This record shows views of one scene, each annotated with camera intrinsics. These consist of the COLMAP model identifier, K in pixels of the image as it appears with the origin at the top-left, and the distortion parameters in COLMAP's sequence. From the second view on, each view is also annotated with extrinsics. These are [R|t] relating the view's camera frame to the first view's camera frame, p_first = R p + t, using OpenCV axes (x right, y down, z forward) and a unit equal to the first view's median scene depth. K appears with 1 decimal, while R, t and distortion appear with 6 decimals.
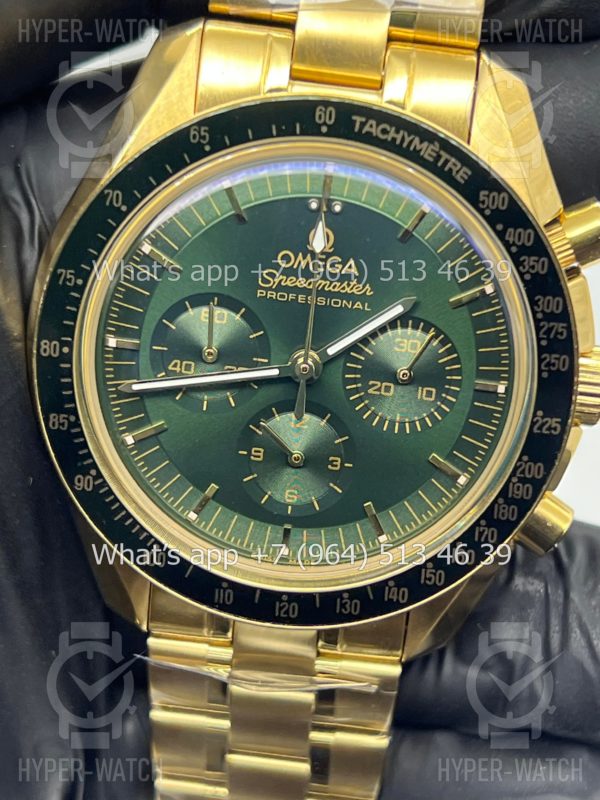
lens RADIAL K [[1832.5, 0, 303.4], [0, 1832.5, 405.7], [0, 0, 1]] dist [0.347453, 0.000000]
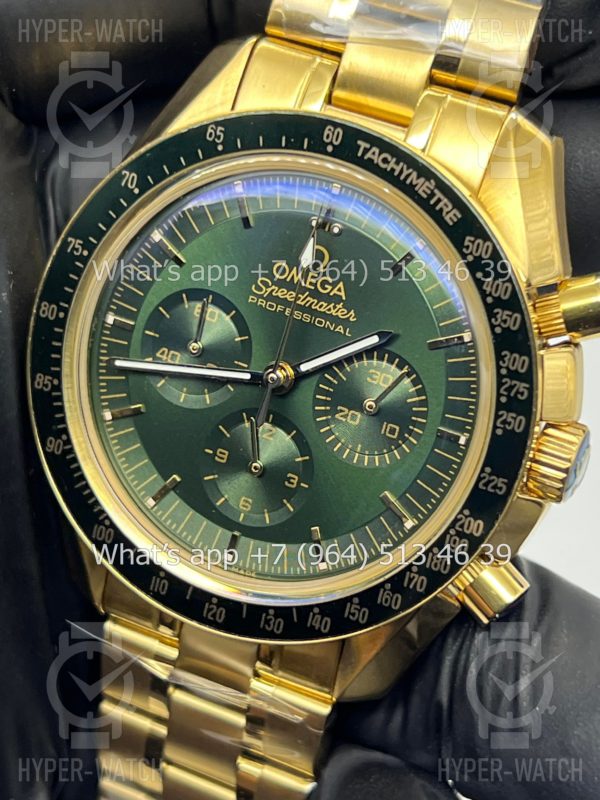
lens RADIAL K [[1832.5, 0, 296.6], [0, 1832.5, 394.9], [0, 0, 1]] dist [0.347453, 0.000000]
pose [[0.948023, 0.202779, -0.245219, 0.262175], [-0.224523, 0.972369, -0.063930, 0.050468], [0.225479, 0.115664, 0.967358, 0.022468]]
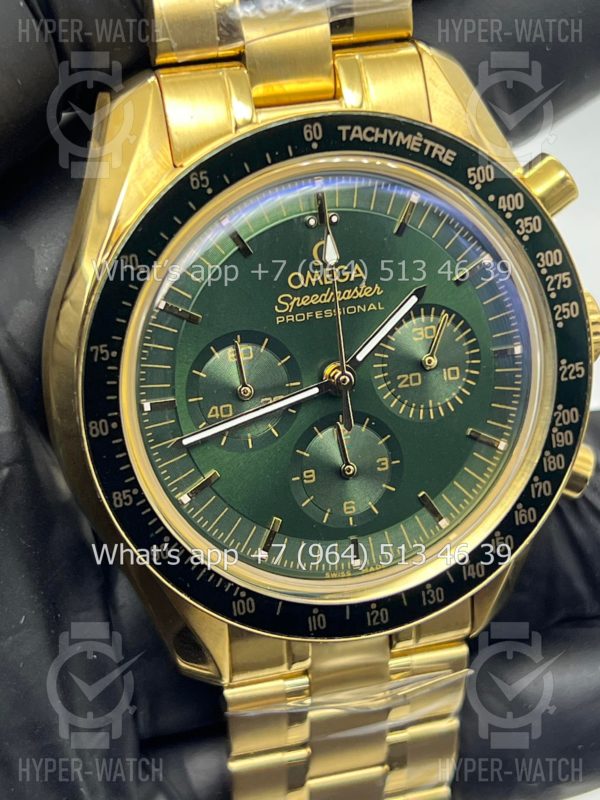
lens RADIAL K [[1832.5, 0, 292.3], [0, 1832.5, 391.3], [0, 0, 1]] dist [0.347453, 0.000000]
pose [[0.928063, -0.263338, 0.263350, -0.292740], [0.270969, 0.962558, 0.007602, -0.029335], [-0.255492, 0.064304, 0.964670, 0.029504]]
